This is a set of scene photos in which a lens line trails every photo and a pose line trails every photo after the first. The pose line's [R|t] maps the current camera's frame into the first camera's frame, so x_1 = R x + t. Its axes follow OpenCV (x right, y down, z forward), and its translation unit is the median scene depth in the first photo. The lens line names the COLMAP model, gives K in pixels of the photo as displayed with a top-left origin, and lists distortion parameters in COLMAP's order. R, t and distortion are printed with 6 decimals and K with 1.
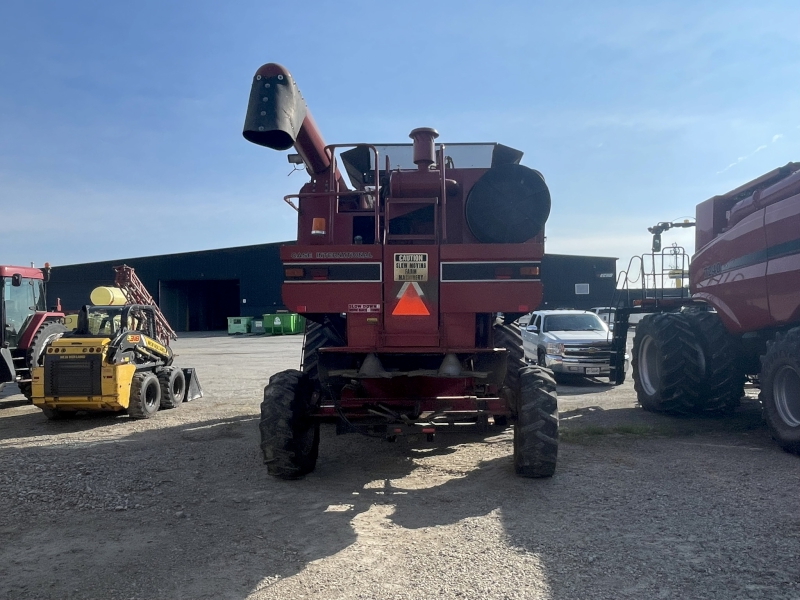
lens RADIAL K [[568.1, 0, 392.1], [0, 568.1, 301.7], [0, 0, 1]] dist [-0.007539, -0.007525]
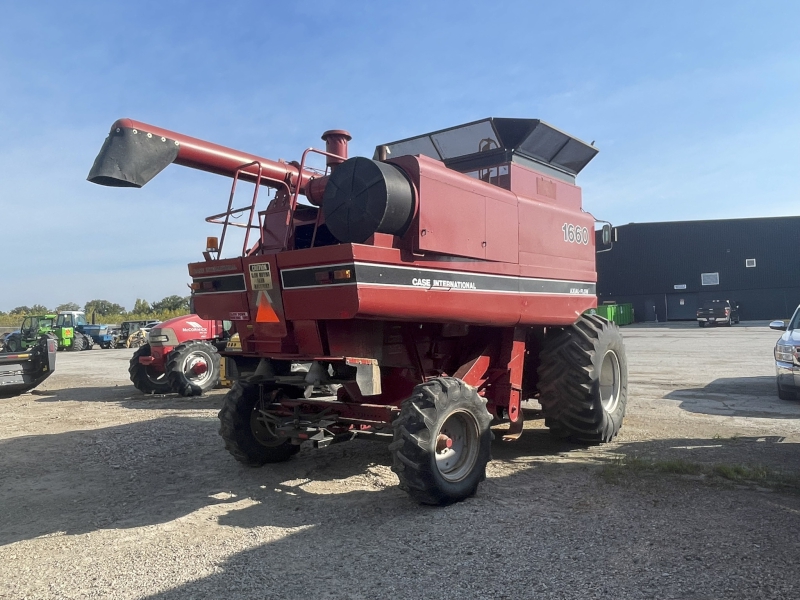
lens RADIAL K [[568.1, 0, 393.6], [0, 568.1, 298.3], [0, 0, 1]] dist [-0.007539, -0.007525]
pose [[0.811552, -0.028108, -0.583604, 0.833641], [0.034144, 0.999417, -0.000656, -0.011655], [0.583282, -0.019394, 0.812038, 0.297476]]
